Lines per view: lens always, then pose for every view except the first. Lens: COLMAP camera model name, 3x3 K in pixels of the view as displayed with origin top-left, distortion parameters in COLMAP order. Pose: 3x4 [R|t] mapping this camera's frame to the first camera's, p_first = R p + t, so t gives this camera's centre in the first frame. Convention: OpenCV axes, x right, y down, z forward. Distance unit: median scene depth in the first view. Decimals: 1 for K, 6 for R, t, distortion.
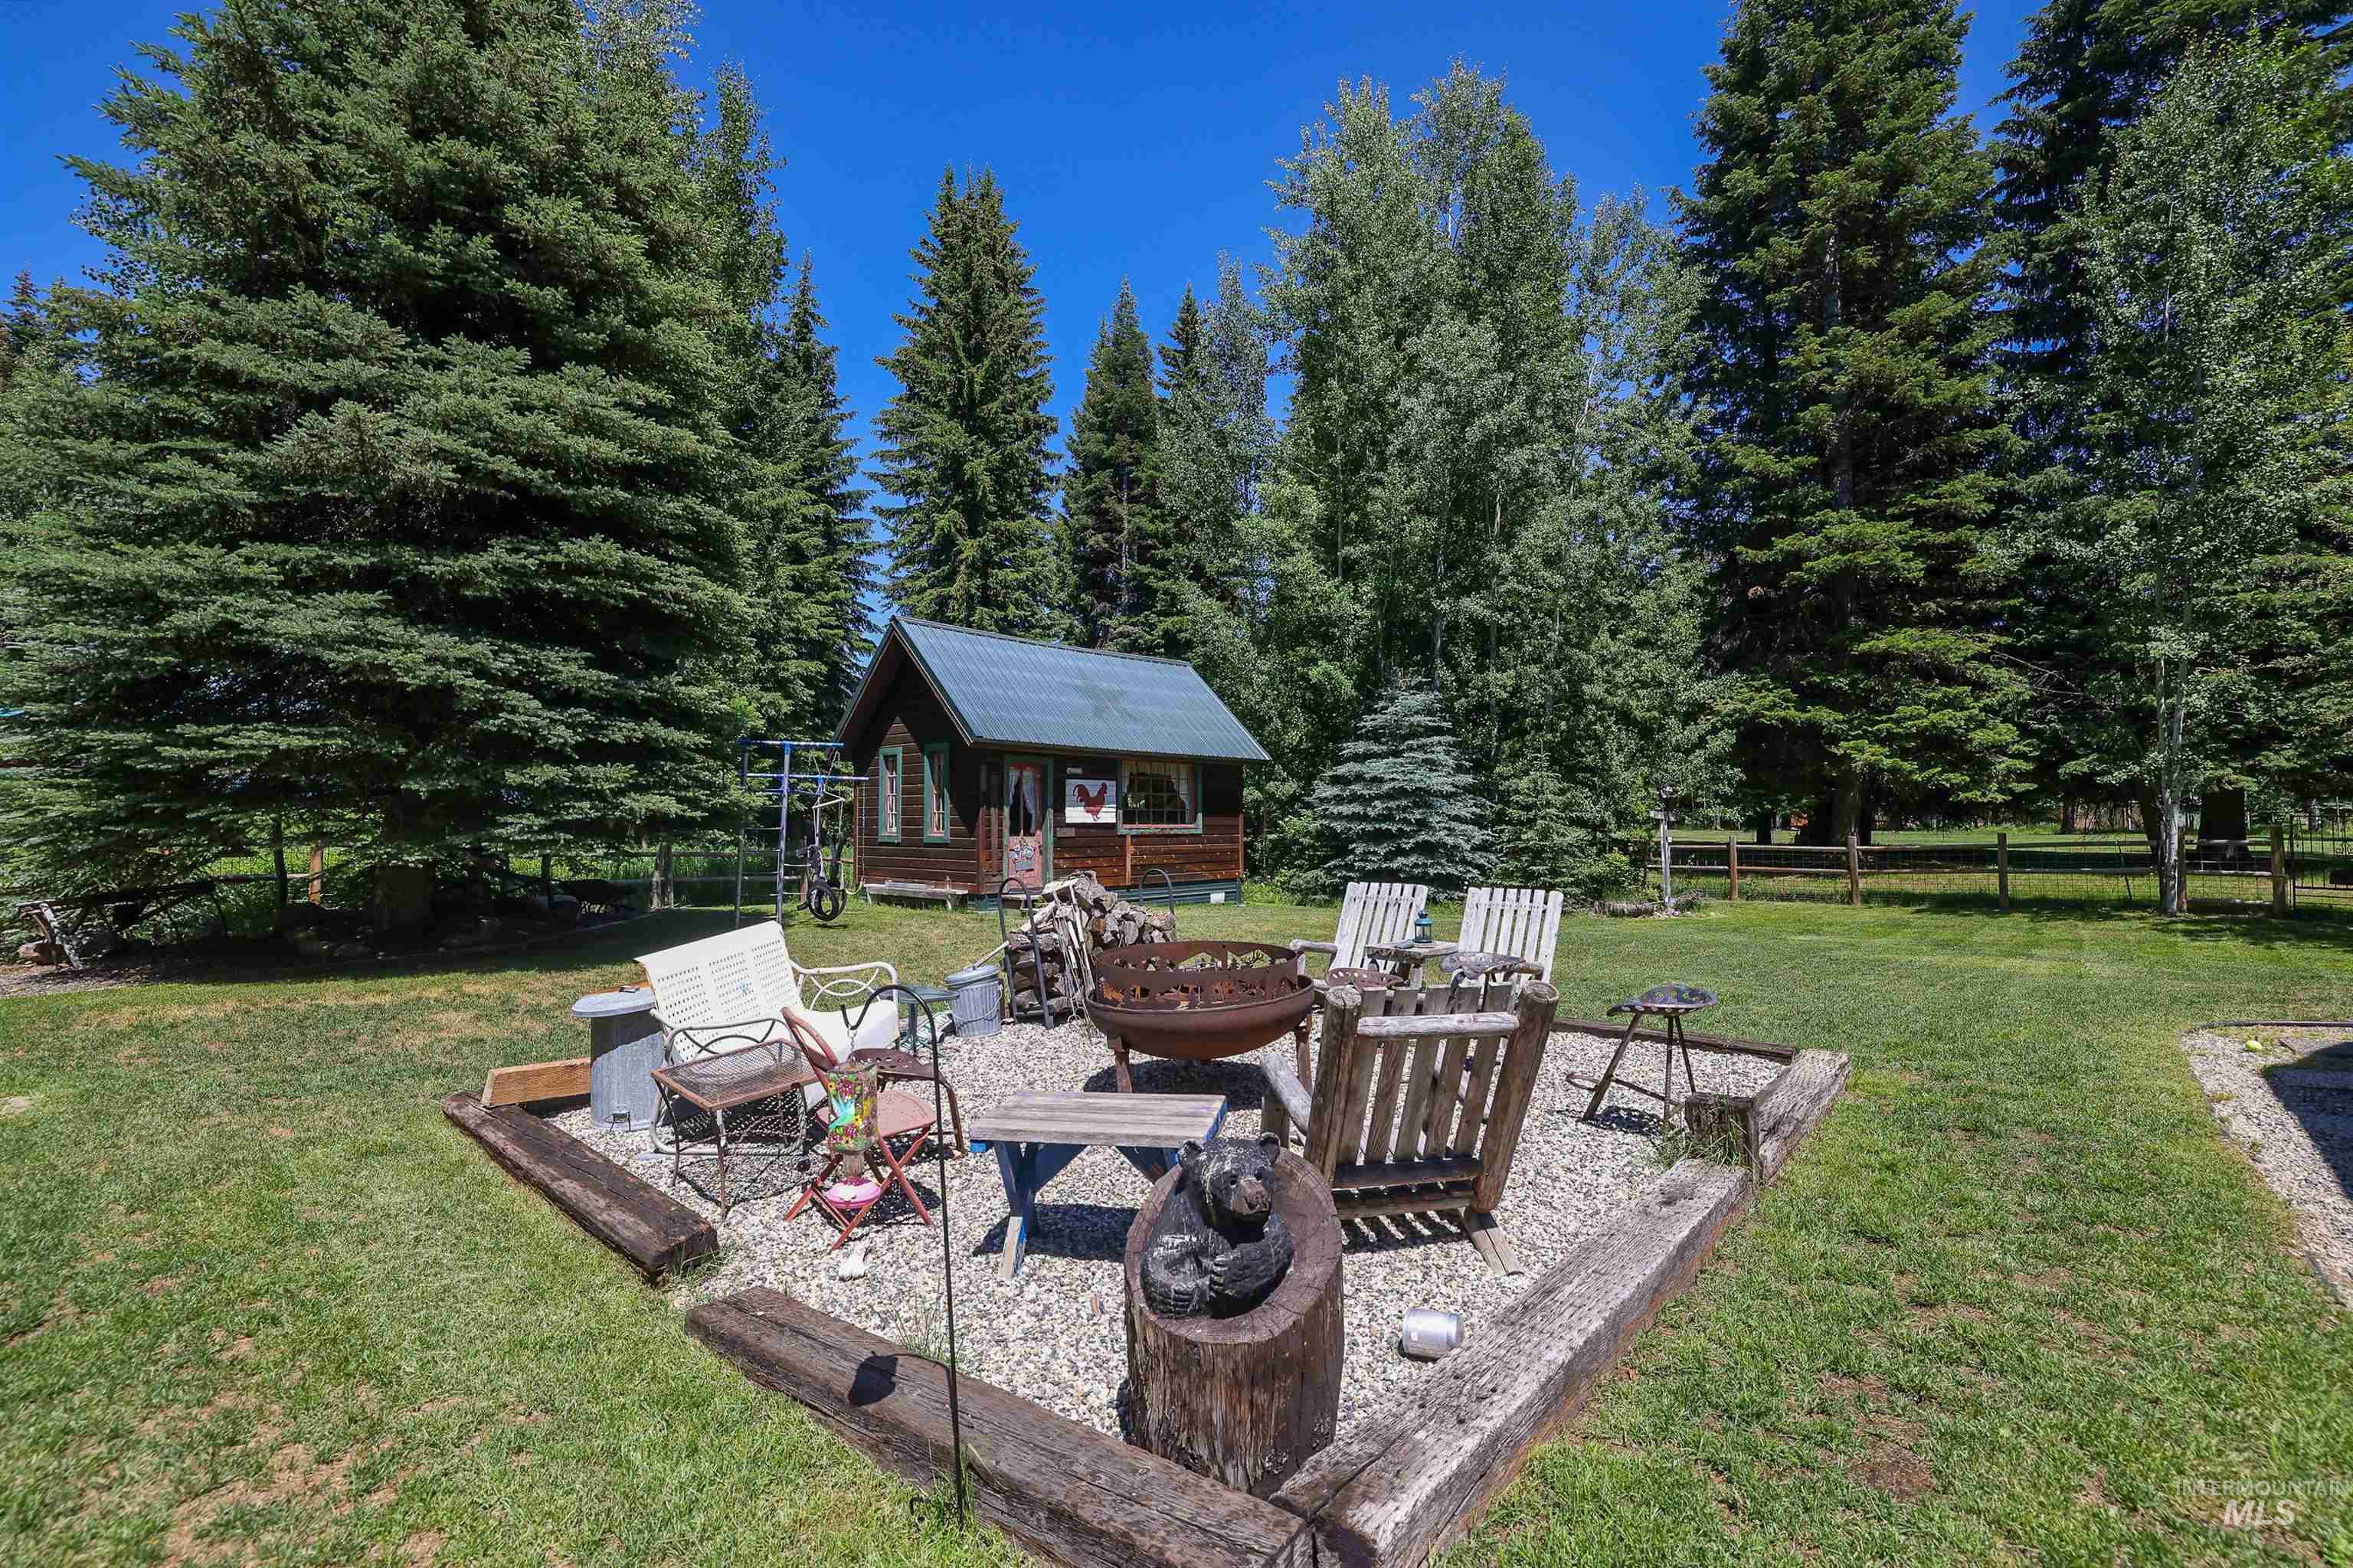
lens RADIAL K [[1018.1, 0, 1187.0], [0, 1018.1, 781.5], [0, 0, 1]] dist [-0.037063, 0.011641]
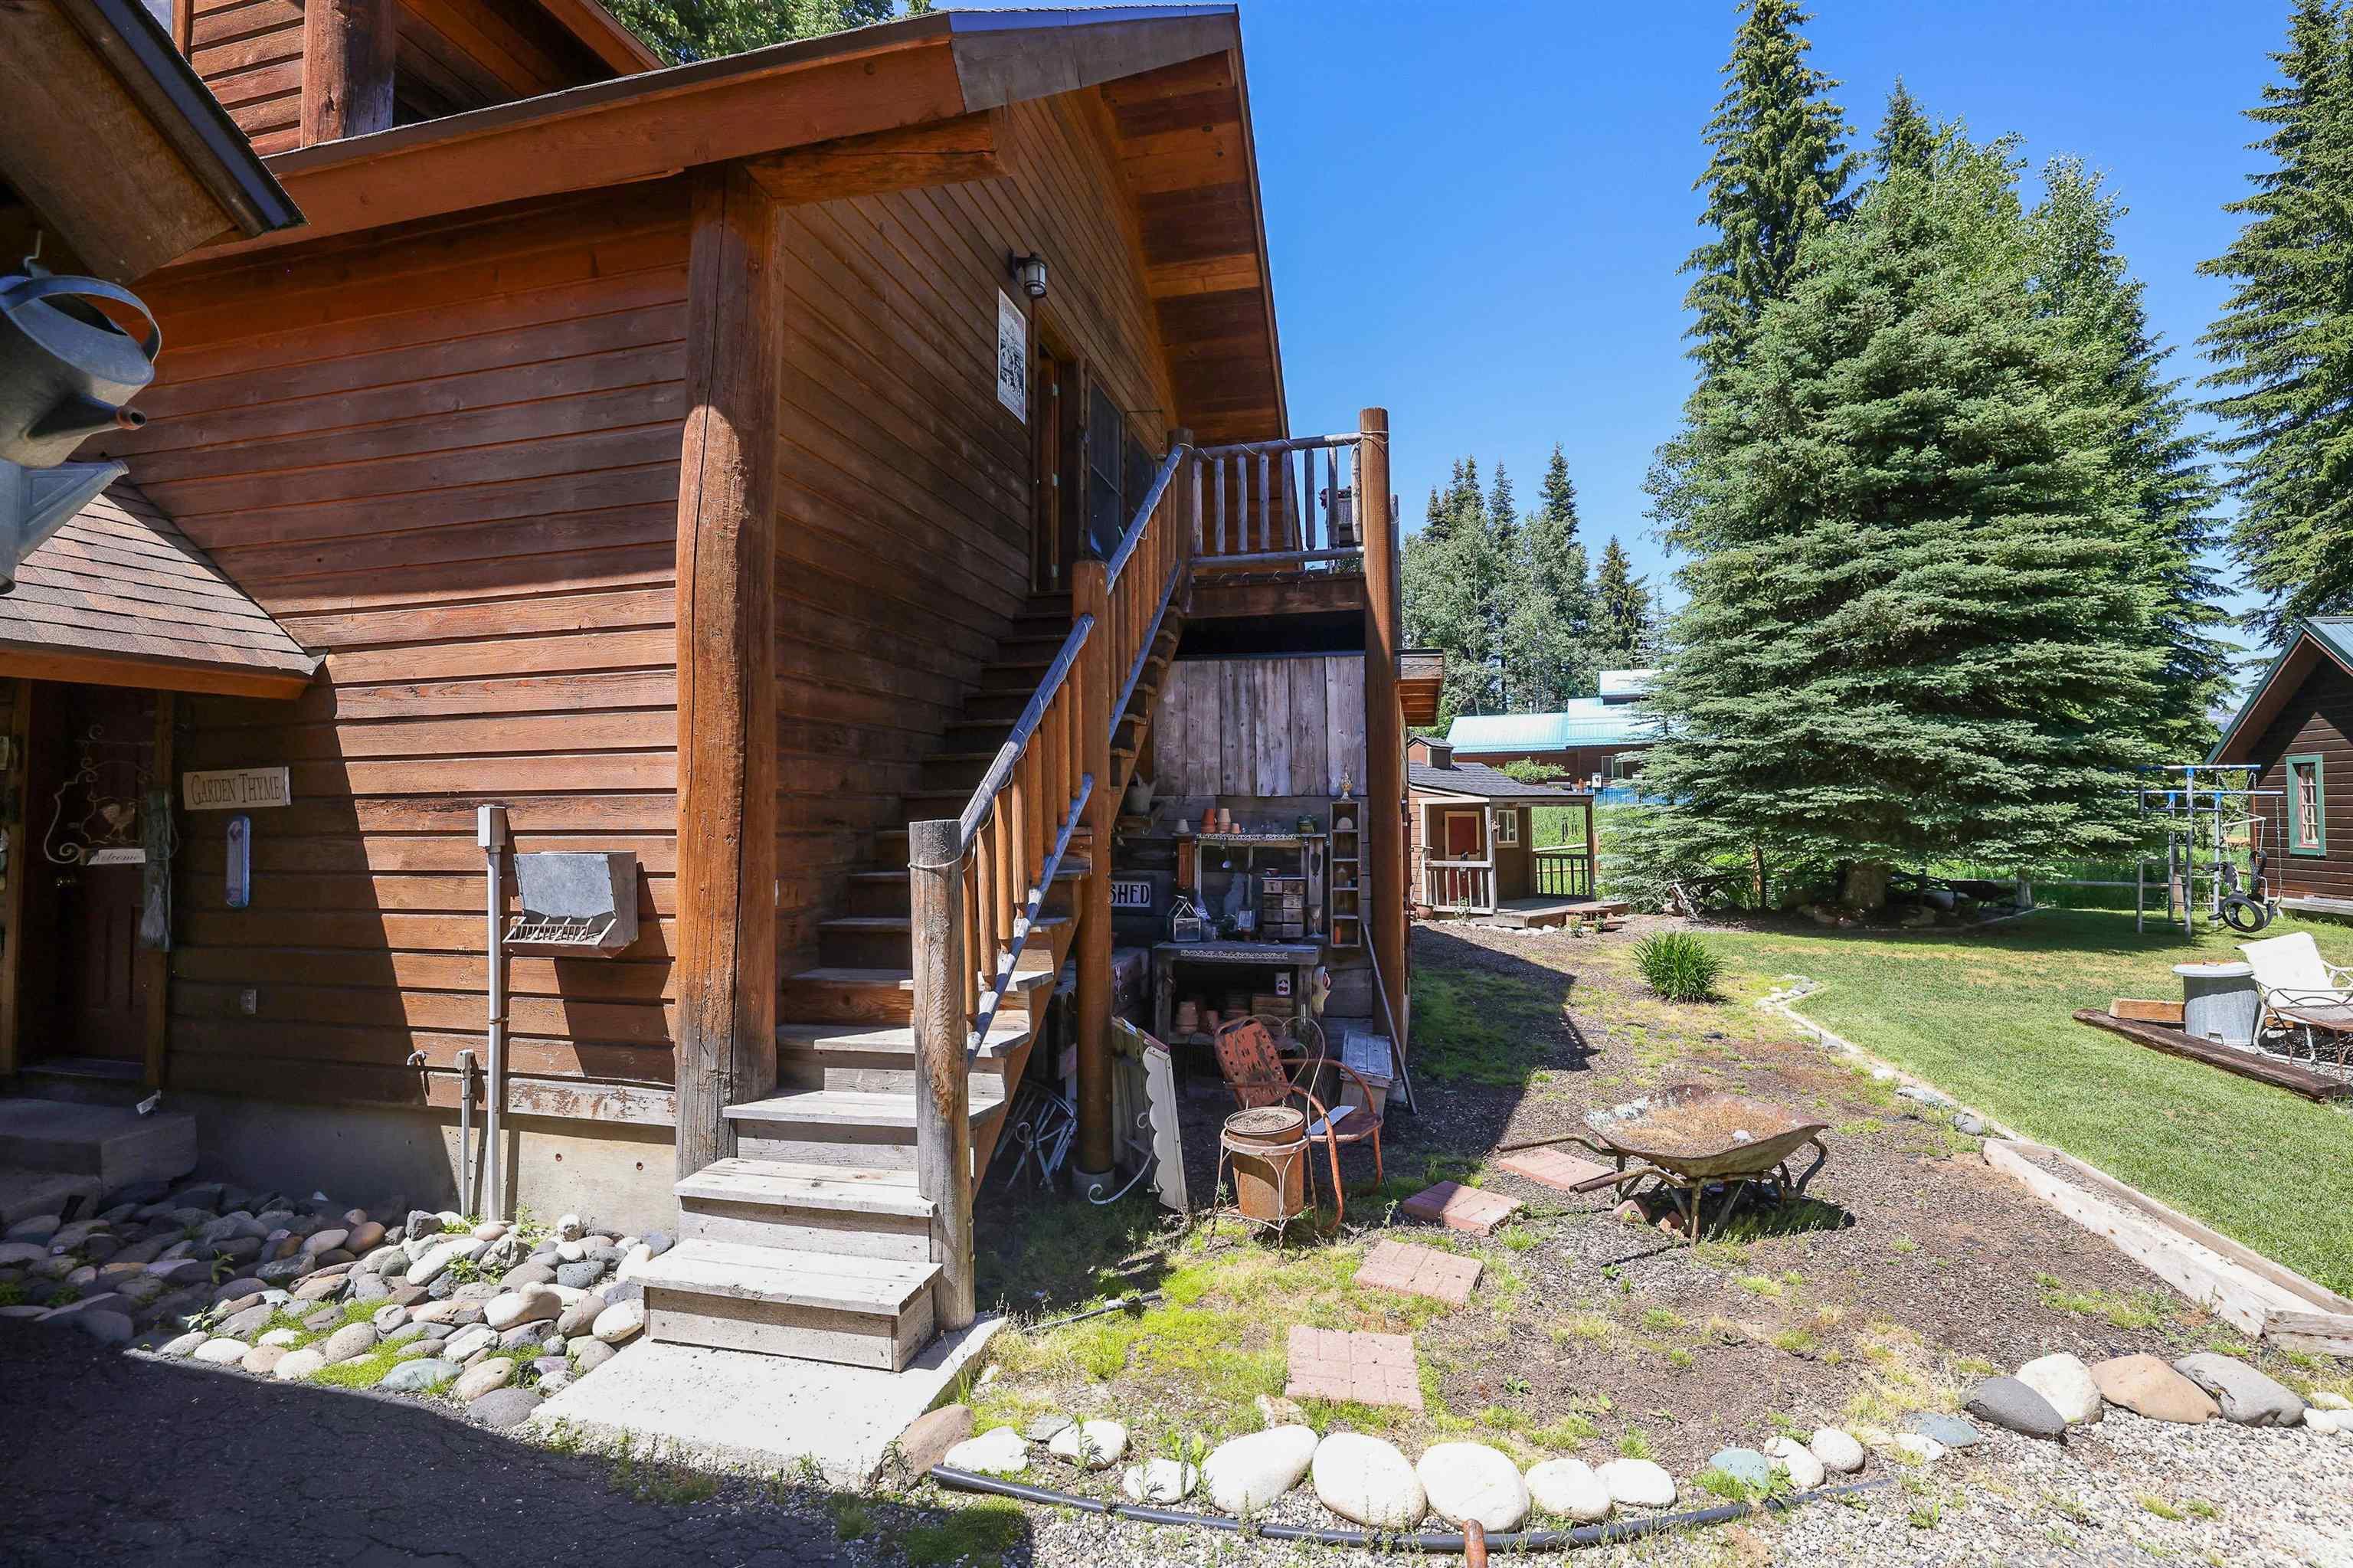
lens RADIAL K [[1018.1, 0, 1187.0], [0, 1018.1, 781.5], [0, 0, 1]] dist [-0.037063, 0.011641]
pose [[0.466451, -0.028424, -0.884090, 0.073292], [0.041857, 0.999073, -0.010036, -0.084403], [0.883556, -0.032324, 0.467208, -0.690415]]
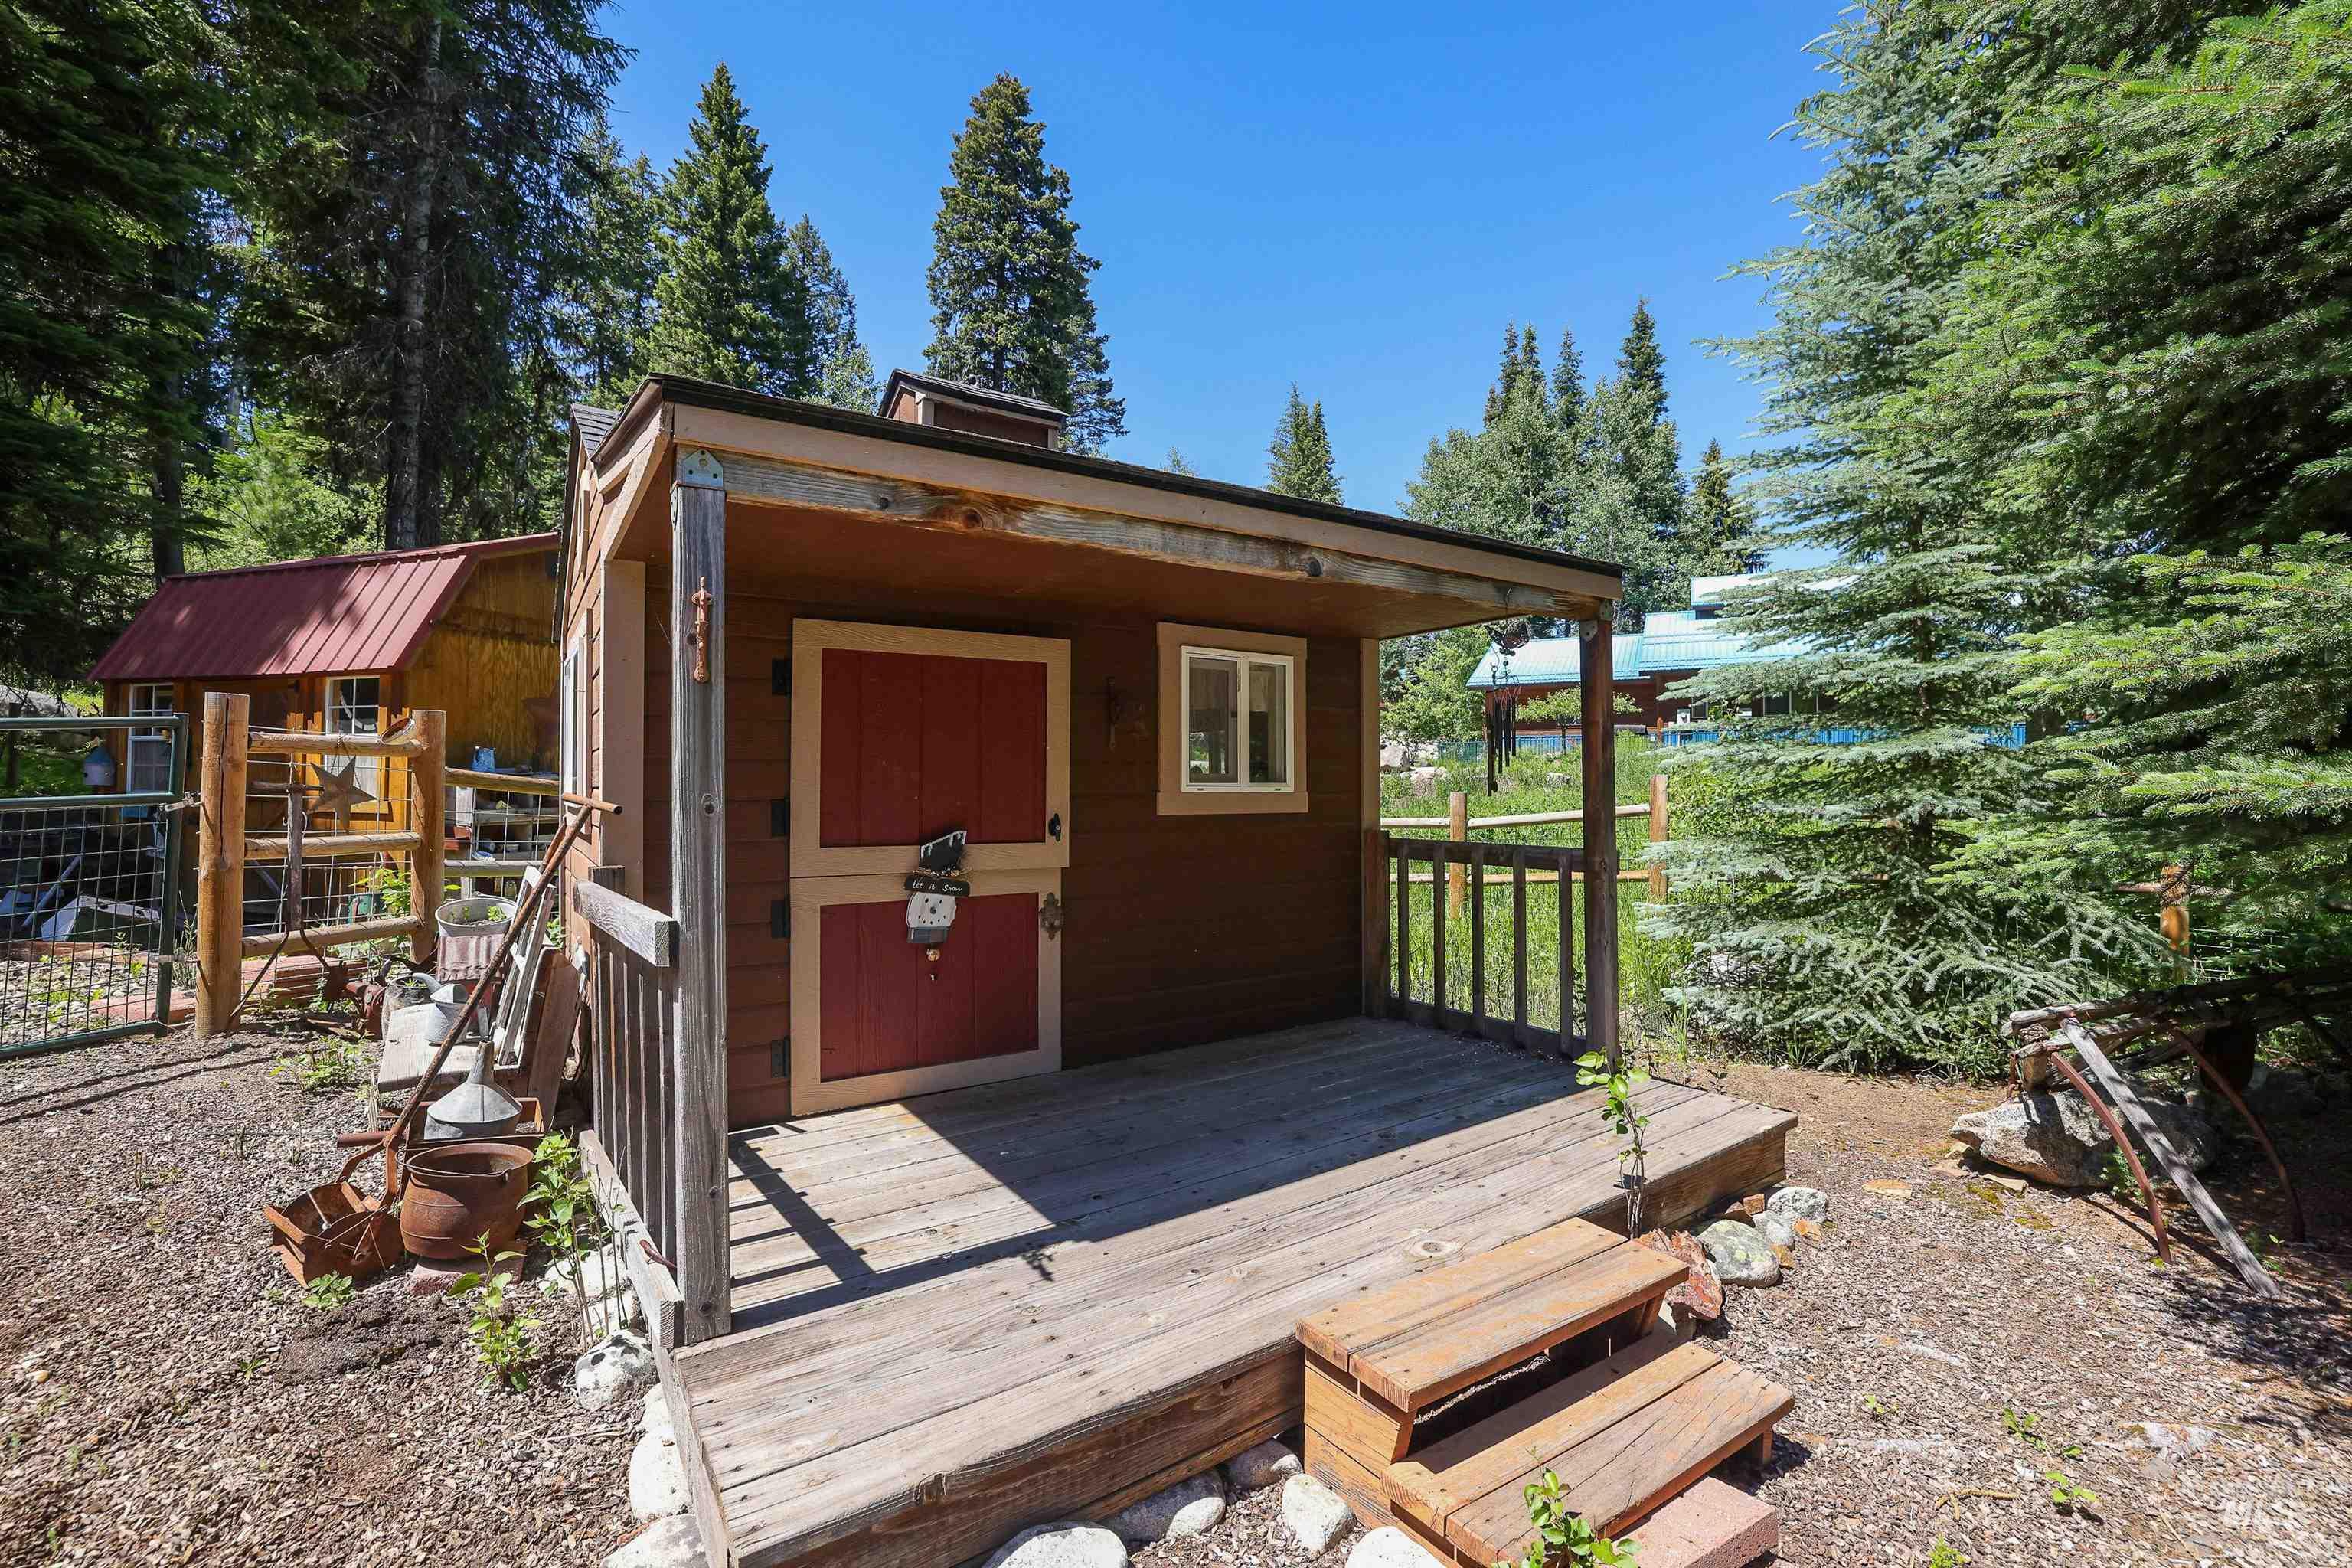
lens RADIAL K [[1017.6, 0, 1186.5], [0, 1017.6, 781.5], [0, 0, 1]] dist [-0.037063, 0.011641]
pose [[0.398701, 0.008045, -0.917046, -1.025598], [0.032921, 0.999191, 0.023079, 0.030652], [0.916490, -0.039392, 0.398114, 0.635887]]
